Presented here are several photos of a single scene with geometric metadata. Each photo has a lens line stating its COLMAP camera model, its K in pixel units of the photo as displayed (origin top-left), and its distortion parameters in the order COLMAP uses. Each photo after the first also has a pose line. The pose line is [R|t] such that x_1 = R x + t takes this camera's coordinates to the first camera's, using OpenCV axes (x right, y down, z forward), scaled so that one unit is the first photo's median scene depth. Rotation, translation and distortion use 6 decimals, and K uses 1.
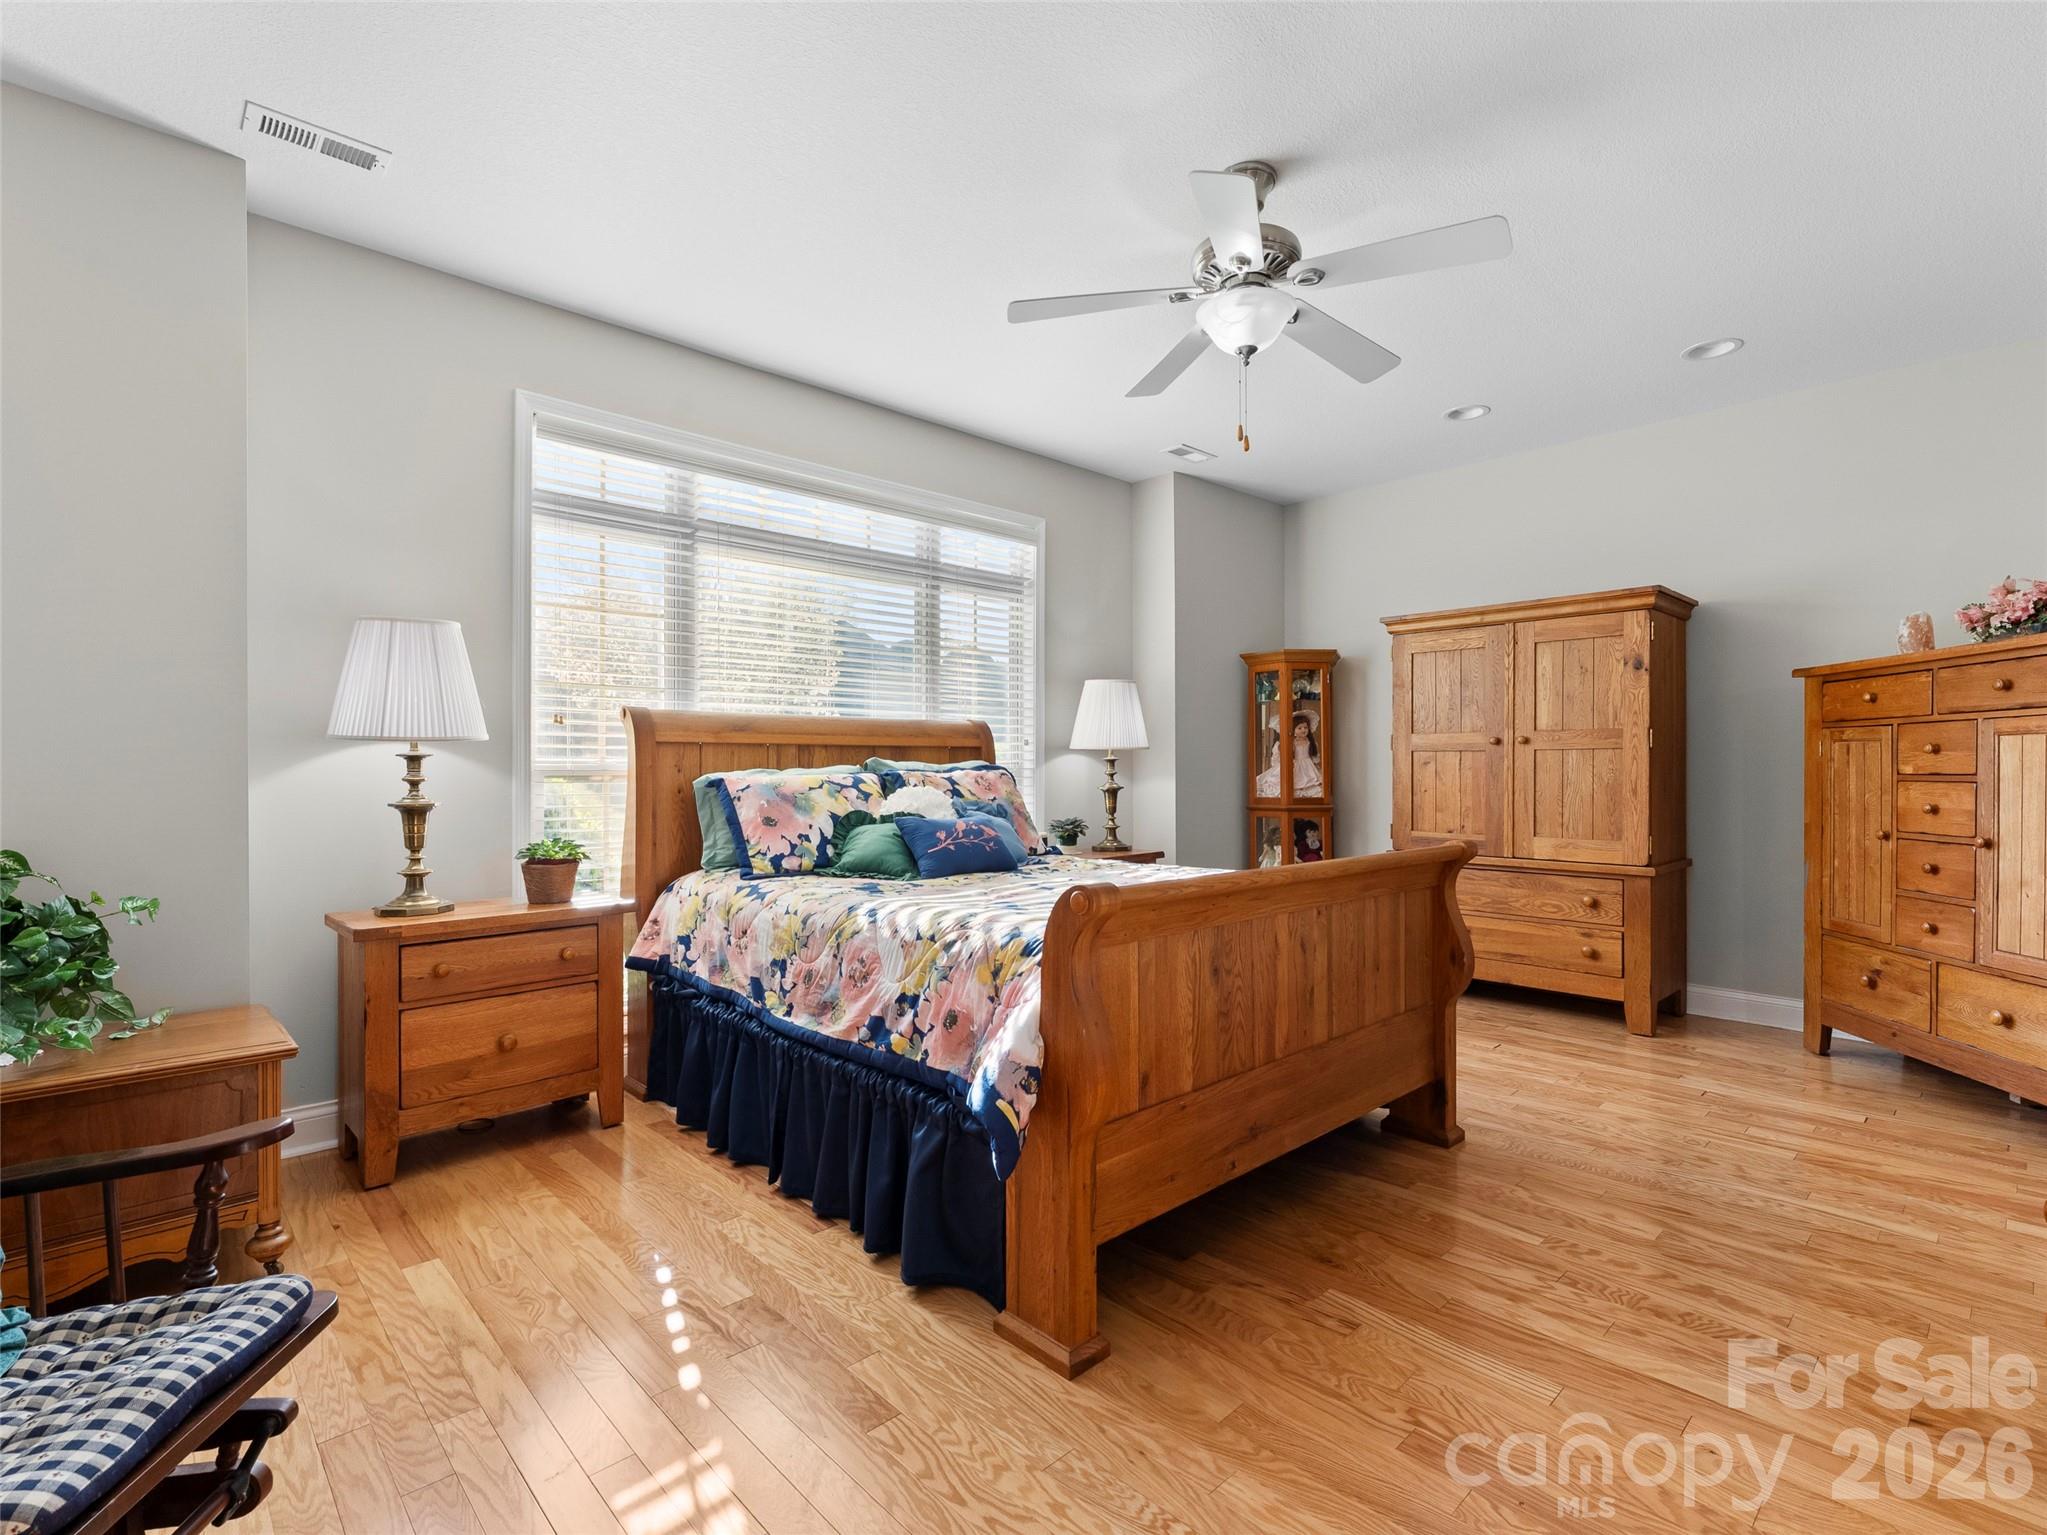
lens RADIAL K [[950.5, 0, 1039.5], [0, 950.5, 761.9], [0, 0, 1]] dist [0.002940, -0.000240]
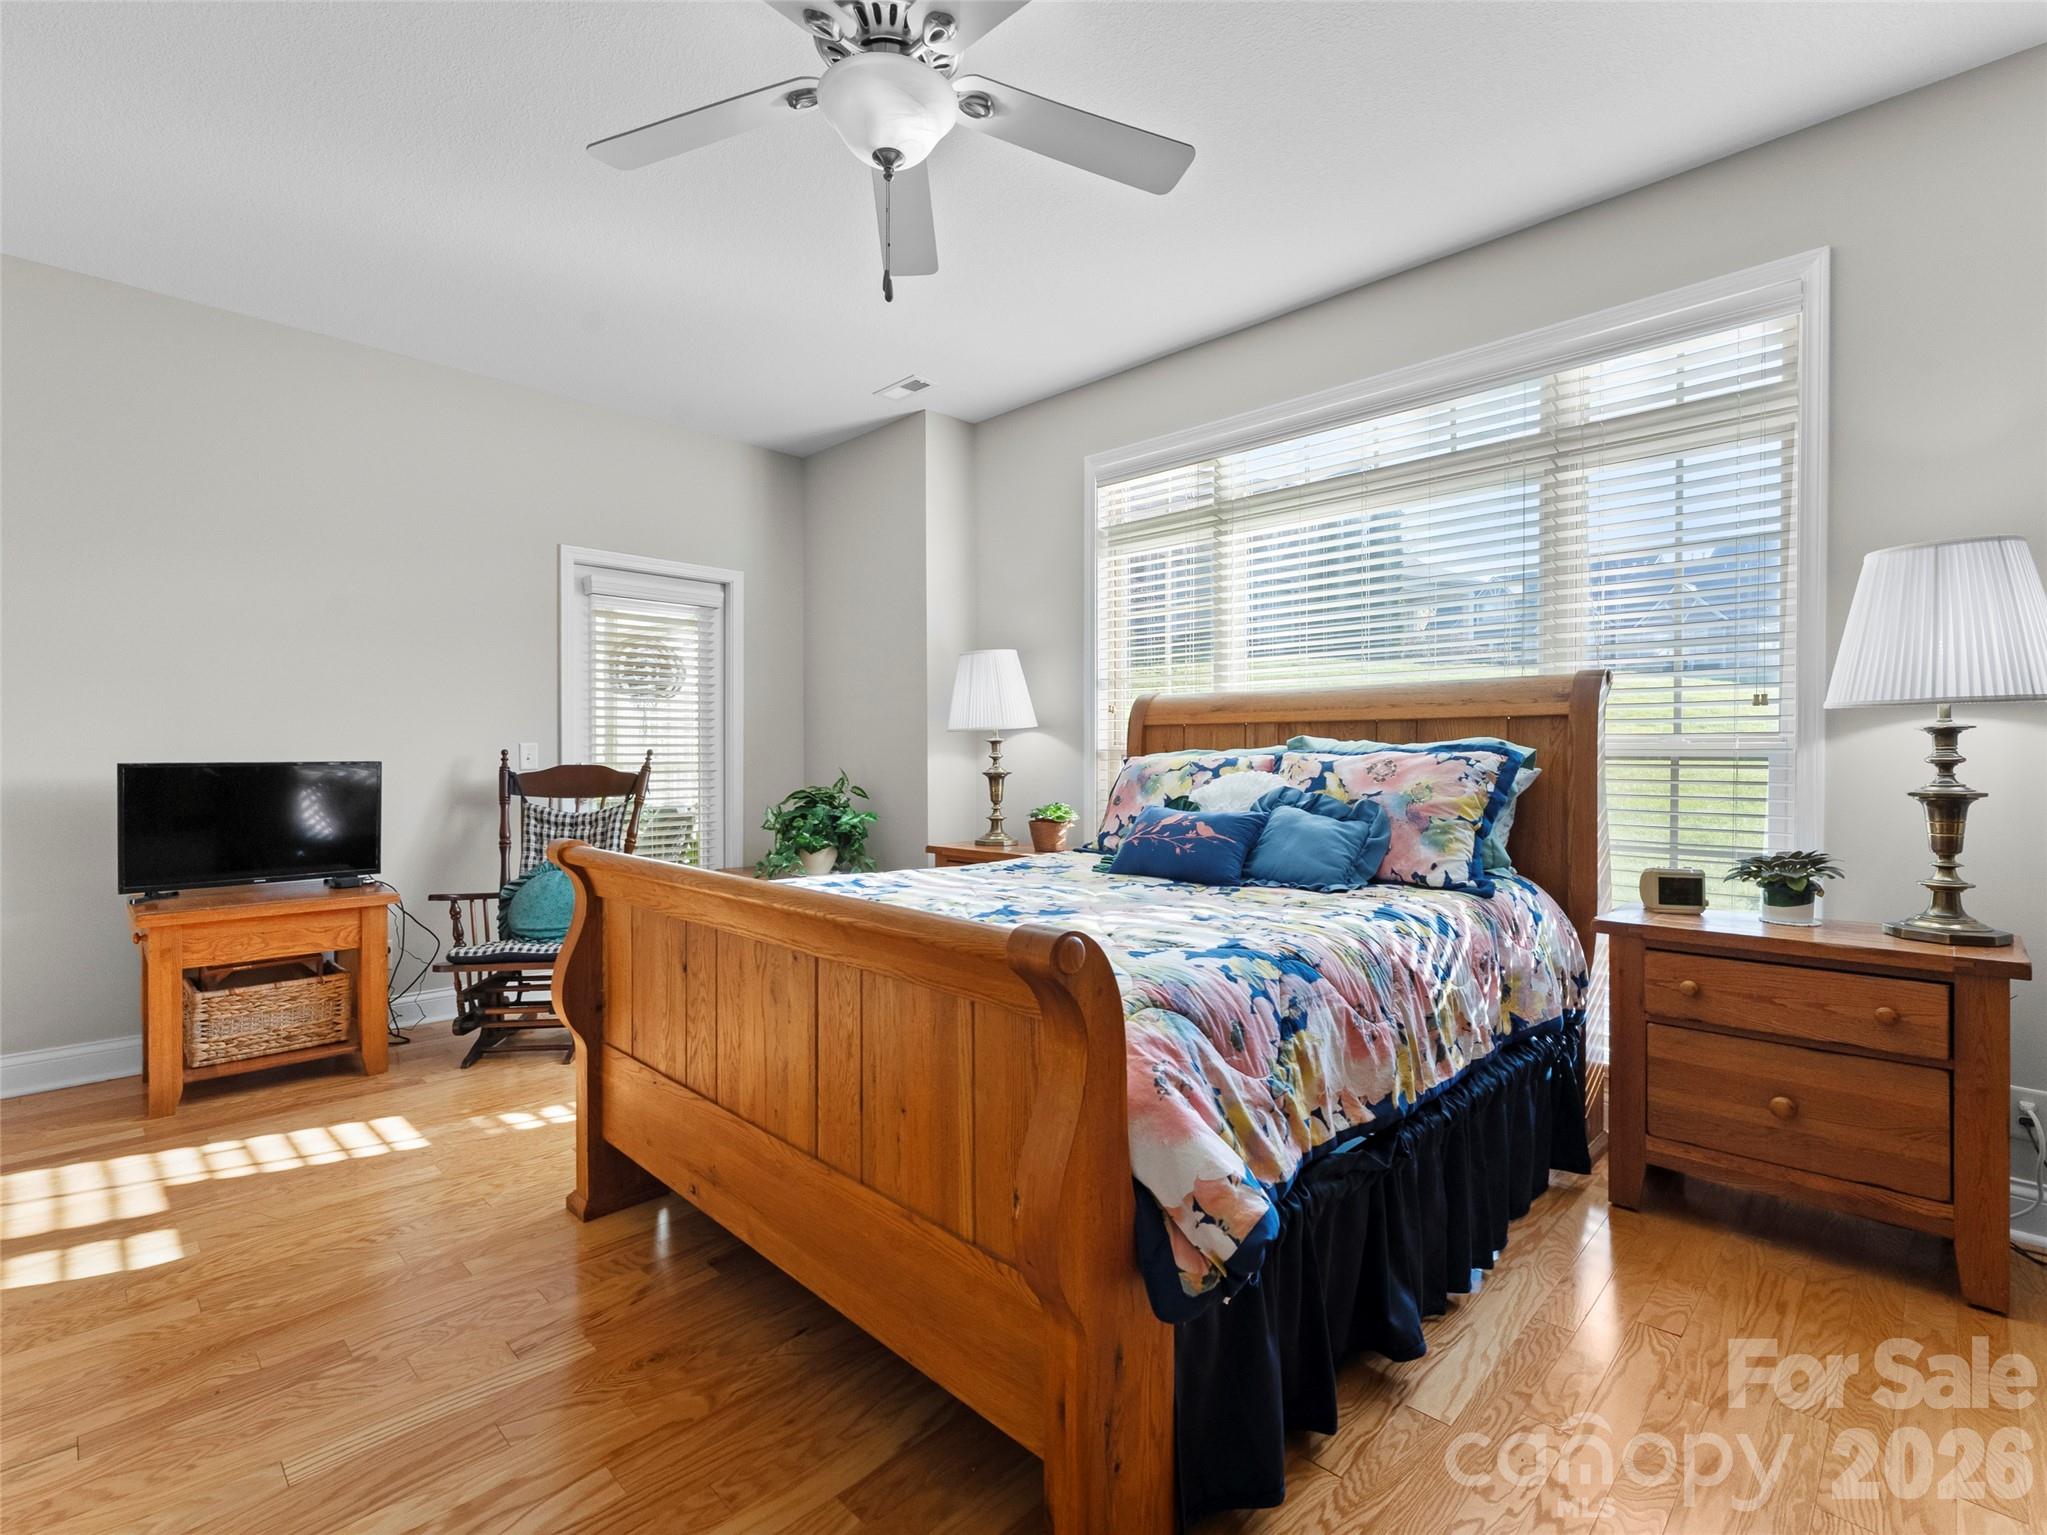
lens RADIAL K [[950.5, 0, 1039.5], [0, 950.5, 761.9], [0, 0, 1]] dist [0.002940, -0.000240]
pose [[0.043409, 0.017113, -0.998911, 0.641247], [0.009273, 0.999803, 0.017531, 0.001146], [0.999014, -0.010024, 0.043242, 0.741996]]
